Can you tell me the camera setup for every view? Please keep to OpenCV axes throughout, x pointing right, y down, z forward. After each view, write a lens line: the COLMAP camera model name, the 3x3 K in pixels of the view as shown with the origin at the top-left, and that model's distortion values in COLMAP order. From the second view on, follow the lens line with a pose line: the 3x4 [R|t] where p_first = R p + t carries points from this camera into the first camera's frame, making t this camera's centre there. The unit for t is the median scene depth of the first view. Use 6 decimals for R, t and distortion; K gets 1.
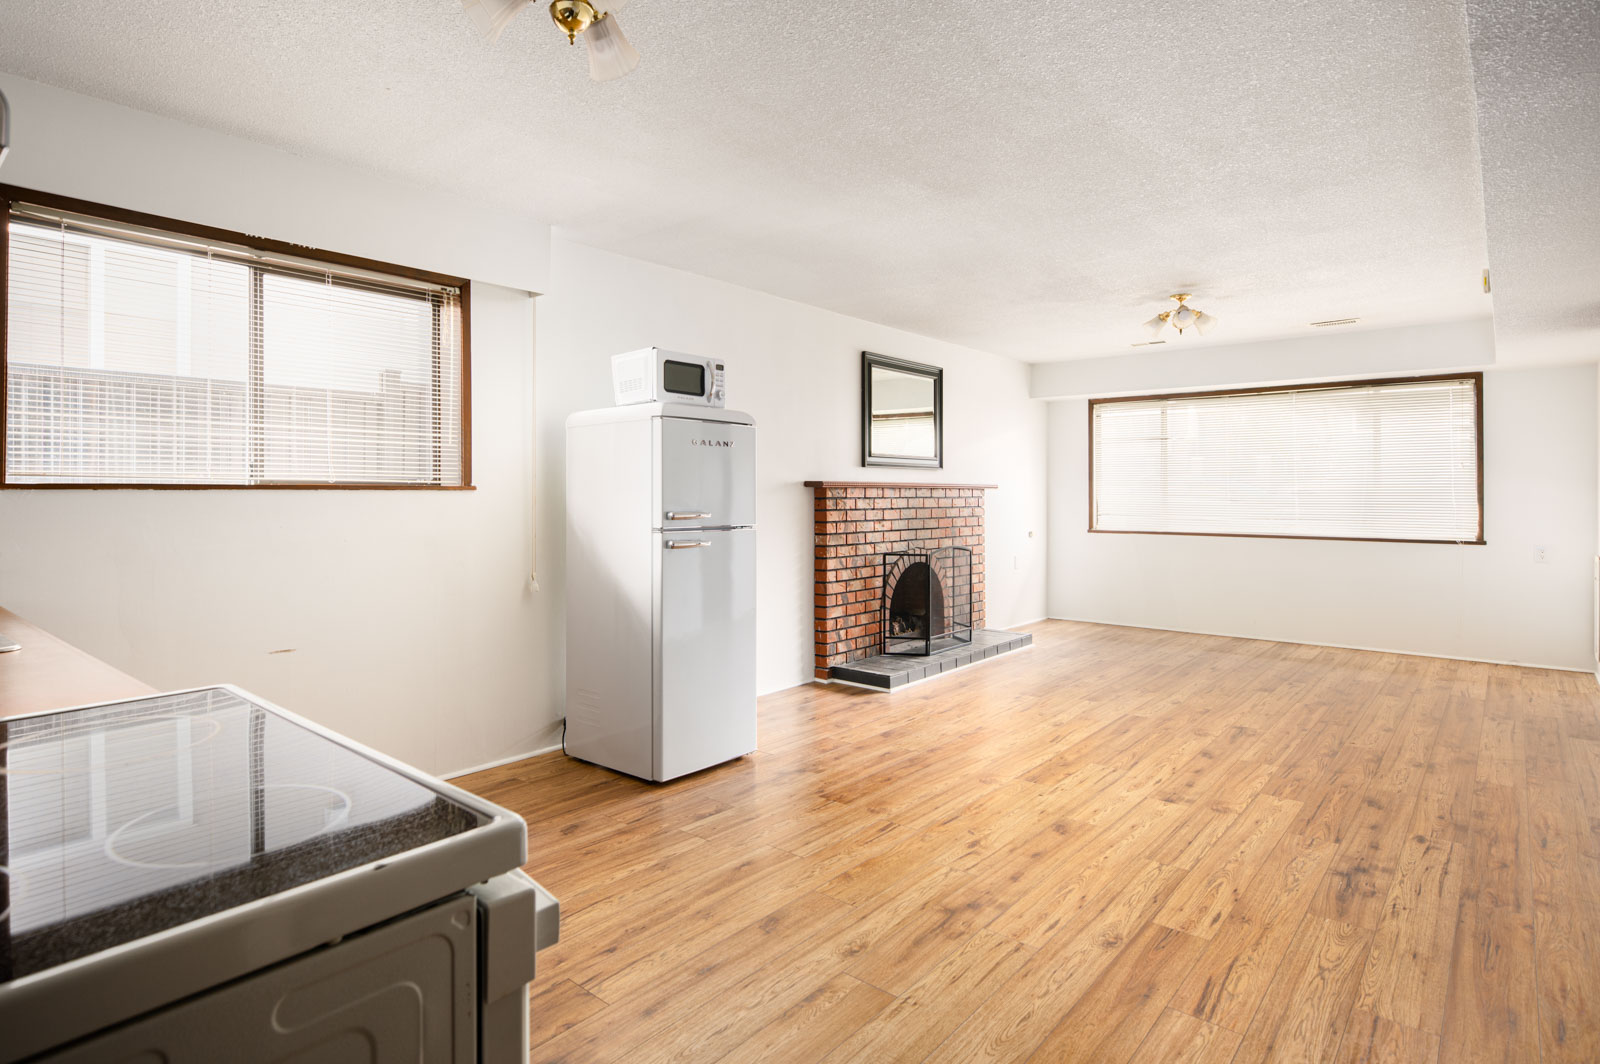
lens RADIAL K [[845.9, 0, 737.9], [0, 845.9, 490.9], [0, 0, 1]] dist [-0.007290, 0.001452]
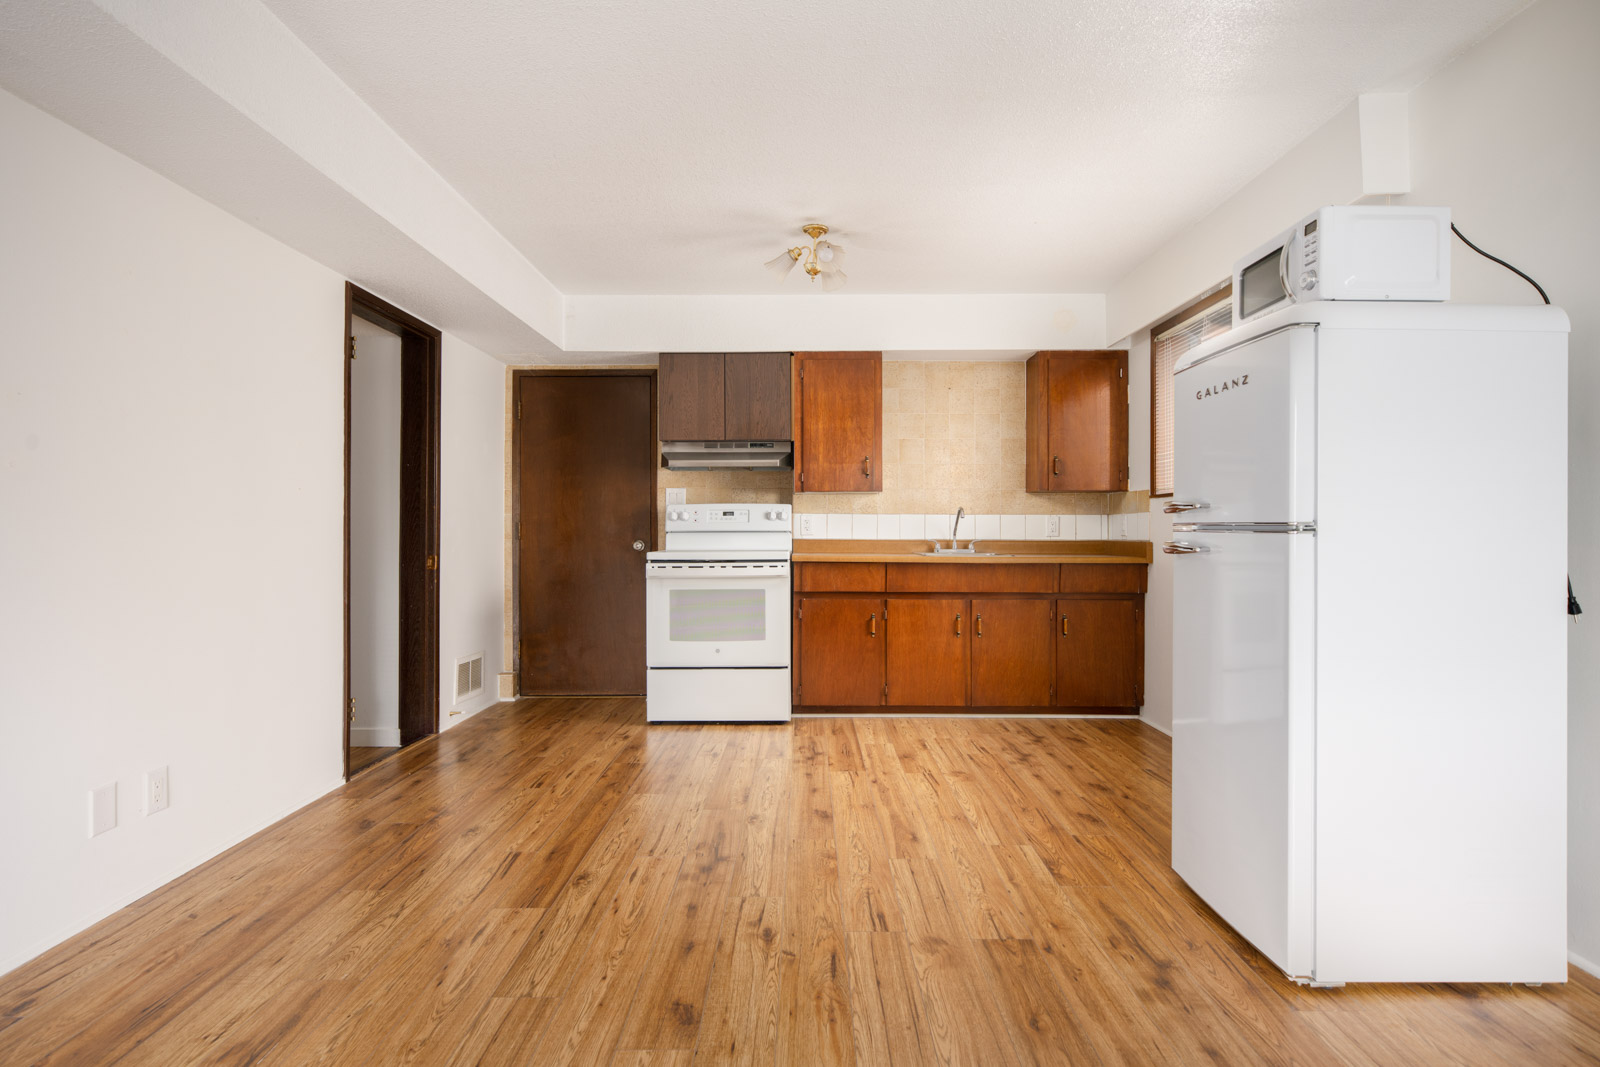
lens RADIAL K [[819.3, 0, 807.3], [0, 819.3, 527.5], [0, 0, 1]] dist [-0.001385, 0.001231]
pose [[-0.734532, -0.001670, -0.678572, 0.661968], [0.001781, 0.999989, -0.004389, 0.052055], [0.678571, -0.004432, -0.734521, 1.380067]]
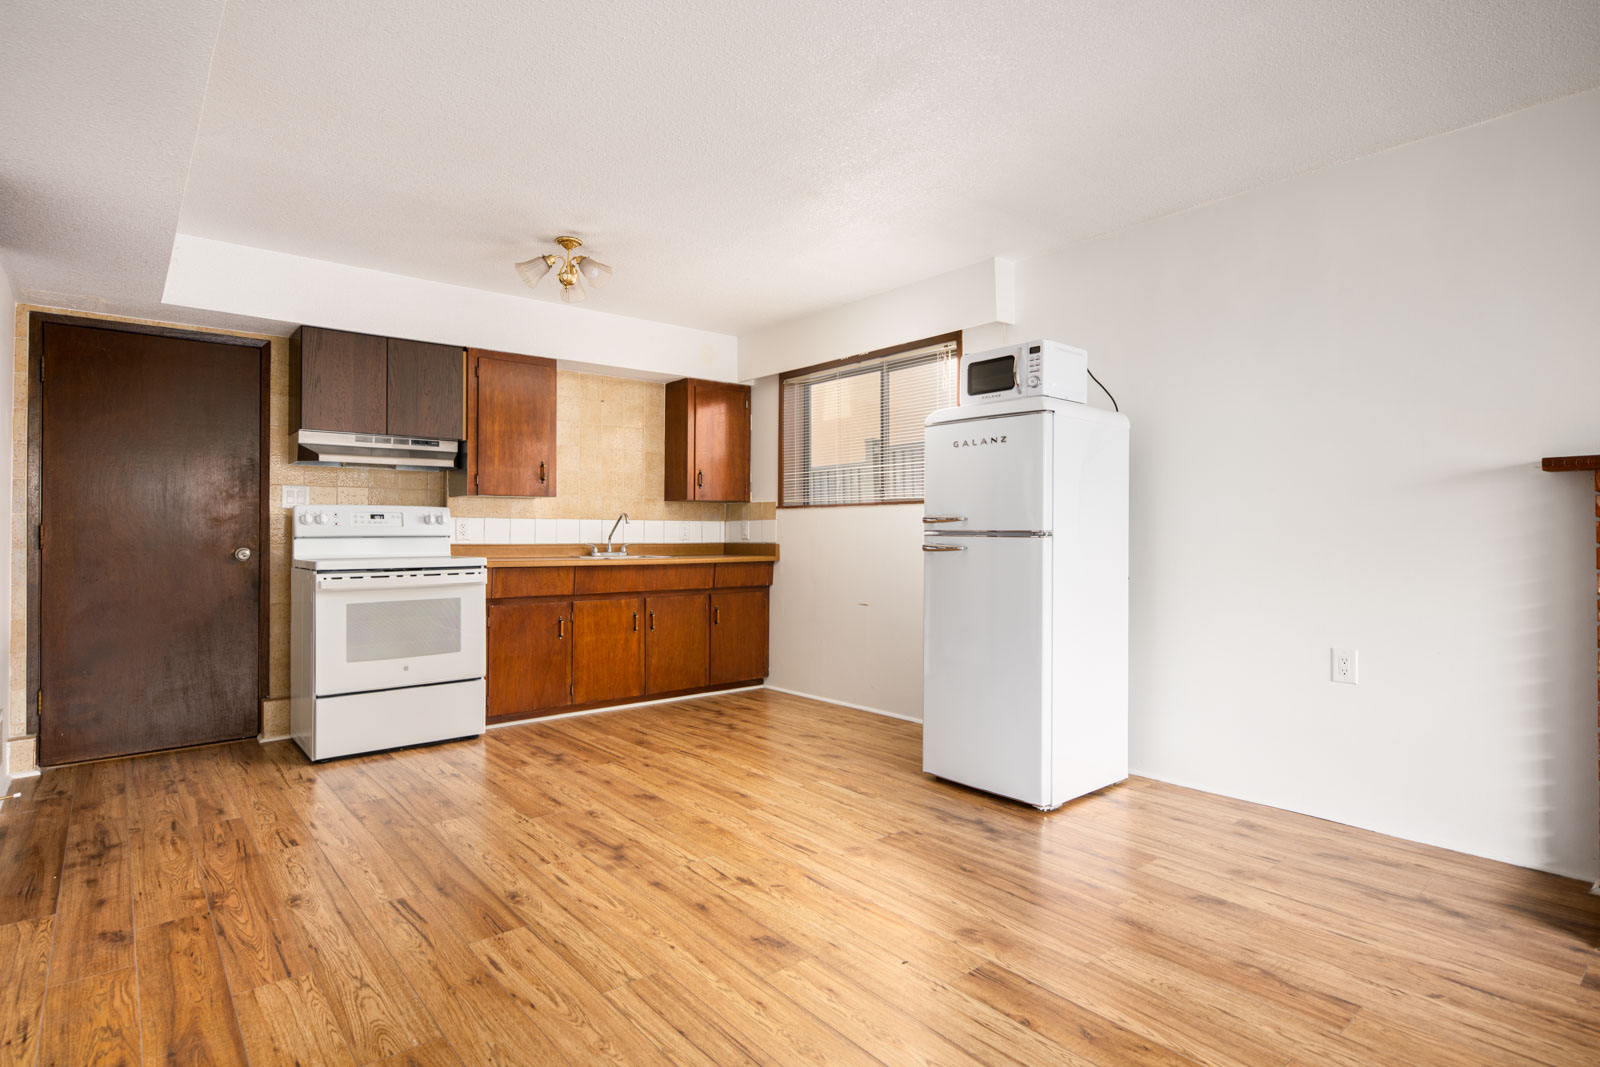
lens RADIAL K [[819.3, 0, 809.6], [0, 819.3, 530.9], [0, 0, 1]] dist [-0.001385, 0.001231]
pose [[-0.121004, -0.000838, -0.992652, 0.992540], [0.003185, 0.999994, -0.001232, 0.047044], [0.992647, -0.003310, -0.121001, 1.036754]]
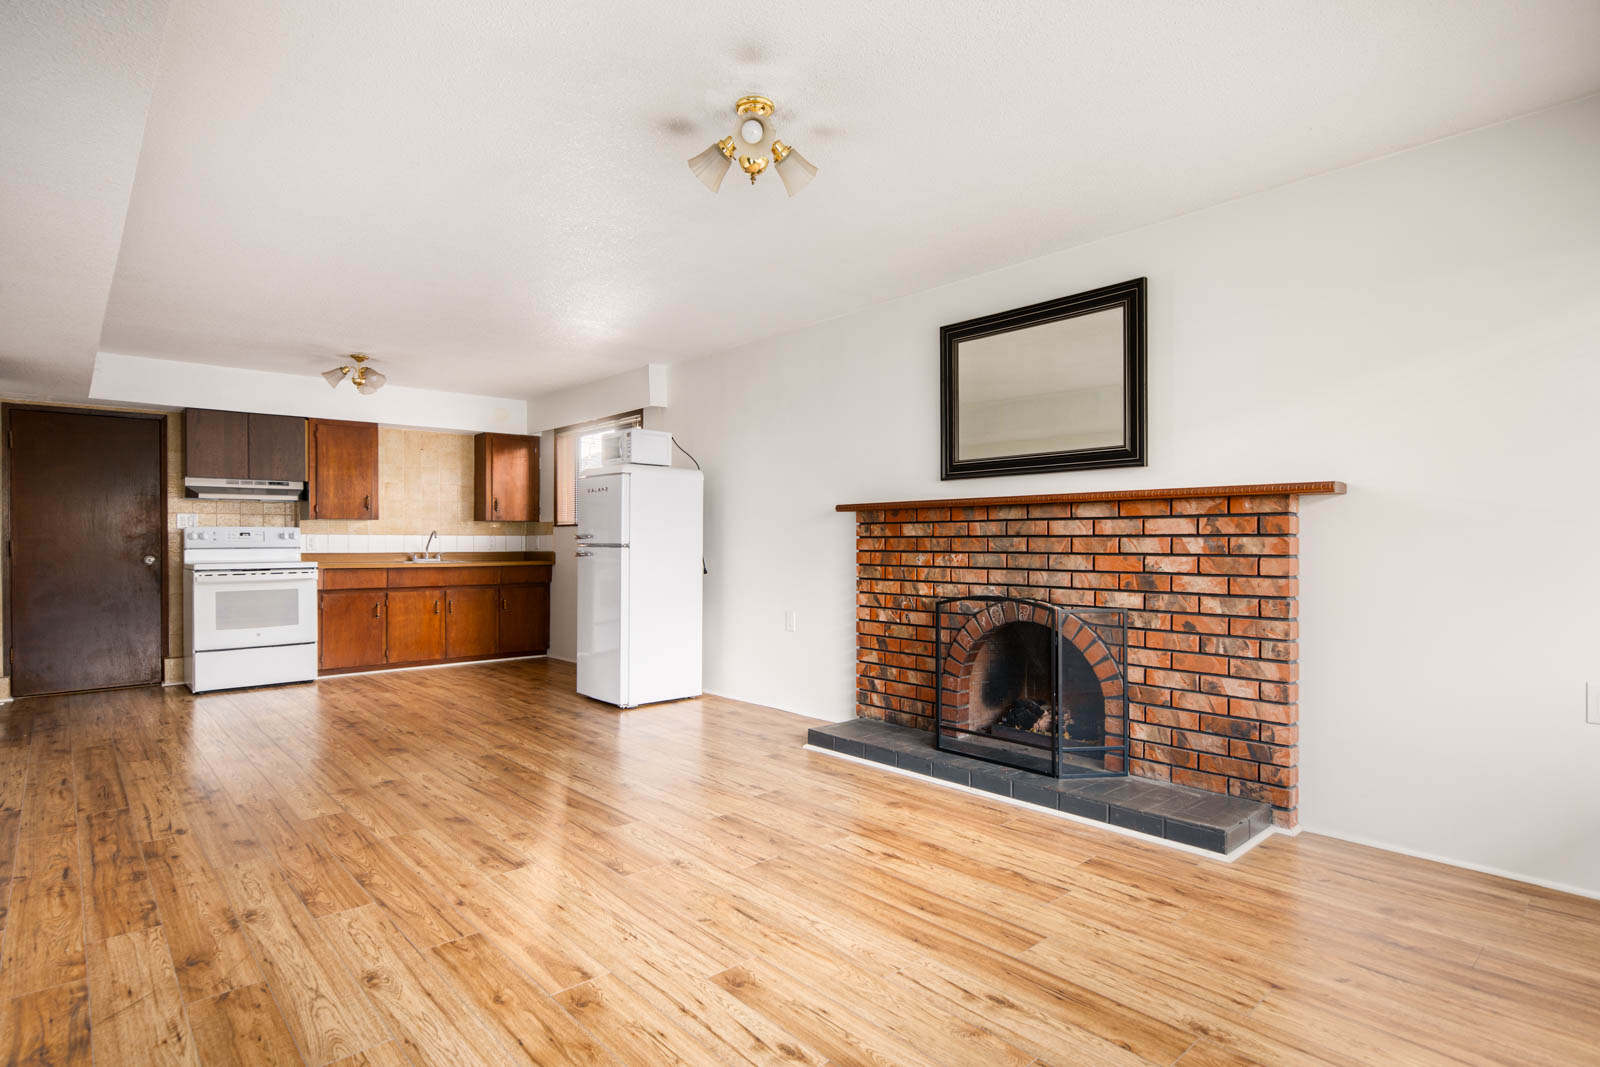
lens RADIAL K [[819.3, 0, 801.4], [0, 819.3, 542.5], [0, 0, 1]] dist [-0.001385, 0.001231]
pose [[-0.090519, 0.000749, -0.995894, 1.588845], [0.005034, 0.999987, 0.000294, 0.045809], [0.995882, -0.004987, -0.090522, 1.683976]]
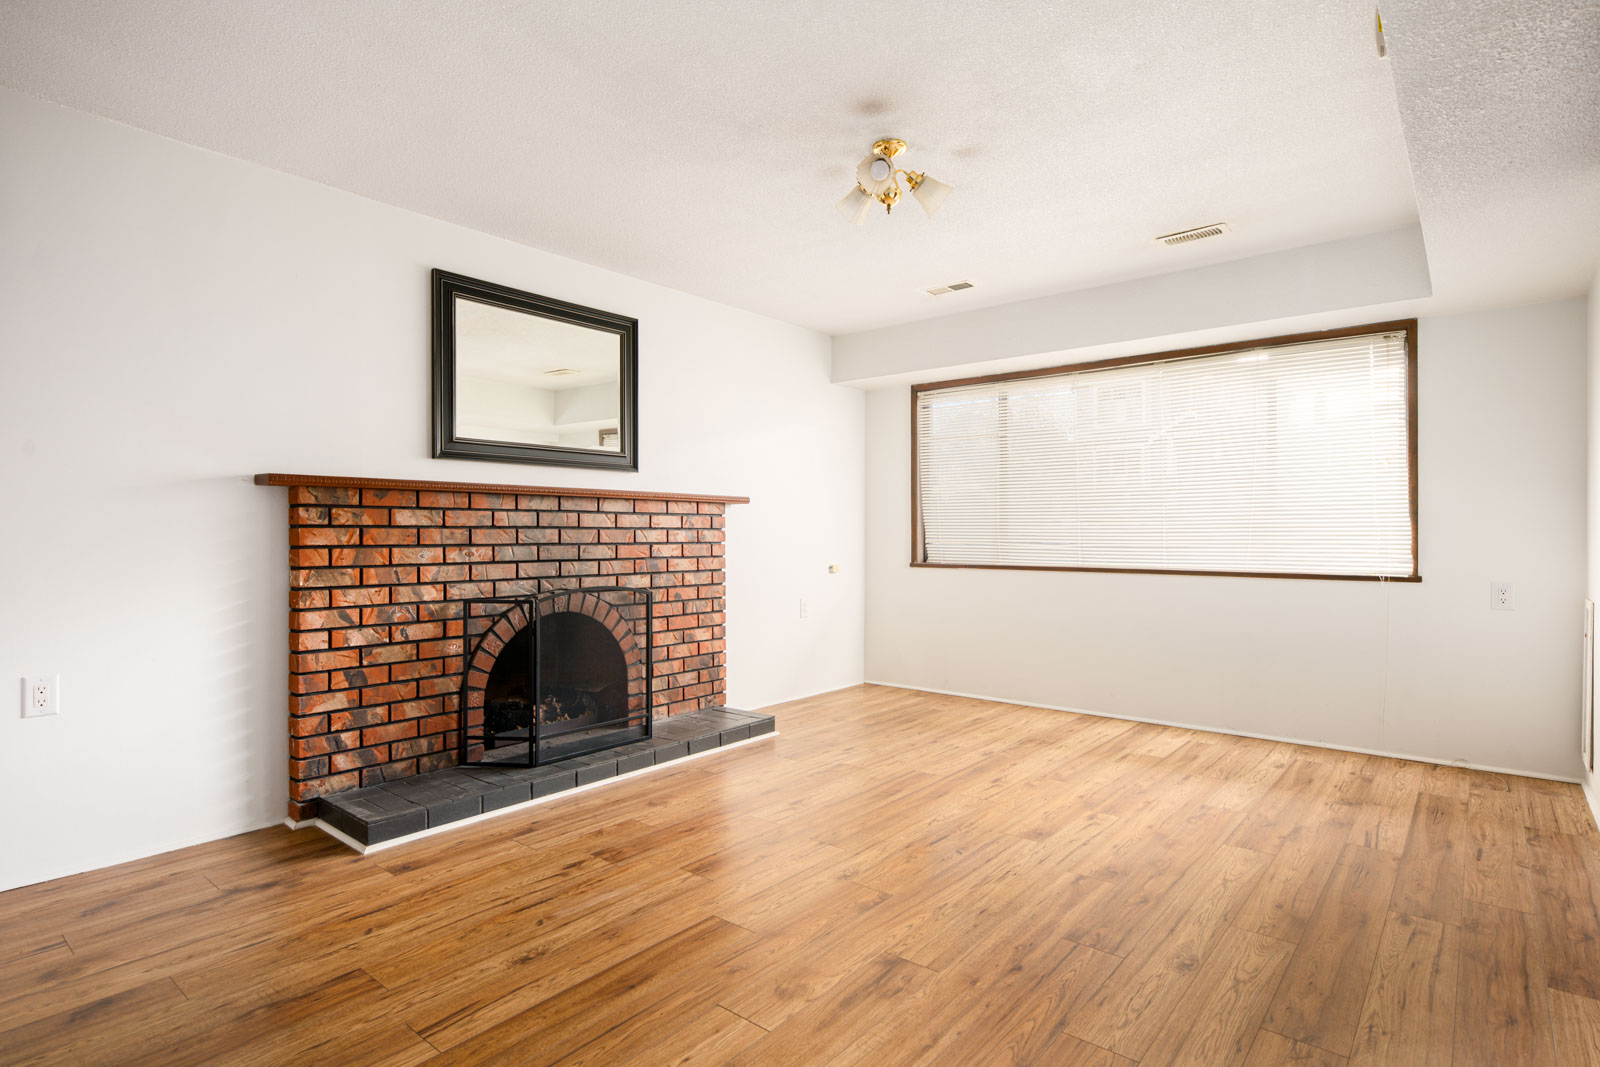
lens RADIAL K [[819.3, 0, 804.0], [0, 819.3, 534.5], [0, 0, 1]] dist [-0.001385, 0.001231]
pose [[0.998781, -0.001382, 0.049335, 0.692036], [0.001177, 0.999991, 0.004190, 0.044096], [-0.049340, -0.004127, 0.998774, 0.708835]]
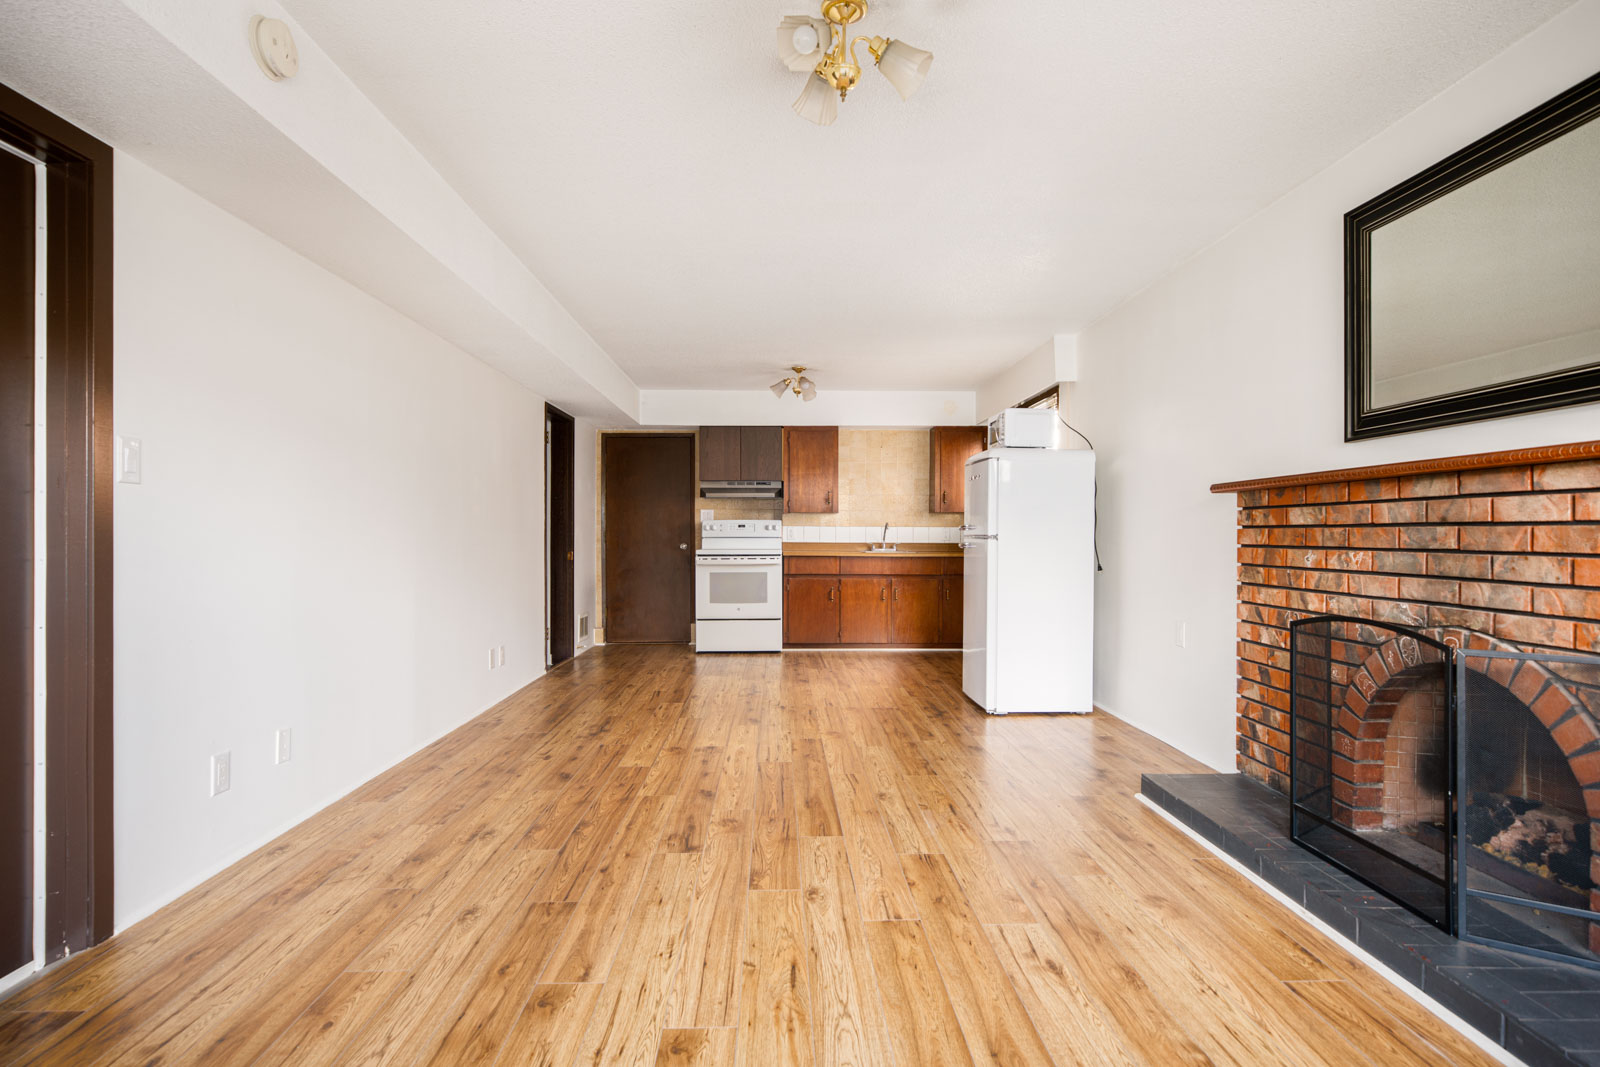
lens RADIAL K [[819.3, 0, 803.7], [0, 819.3, 532.5], [0, 0, 1]] dist [-0.001385, 0.001231]
pose [[-0.712295, -0.002845, -0.701874, 1.296603], [0.000232, 0.999991, -0.004289, 0.049157], [0.701880, -0.003218, -0.712288, 2.005185]]
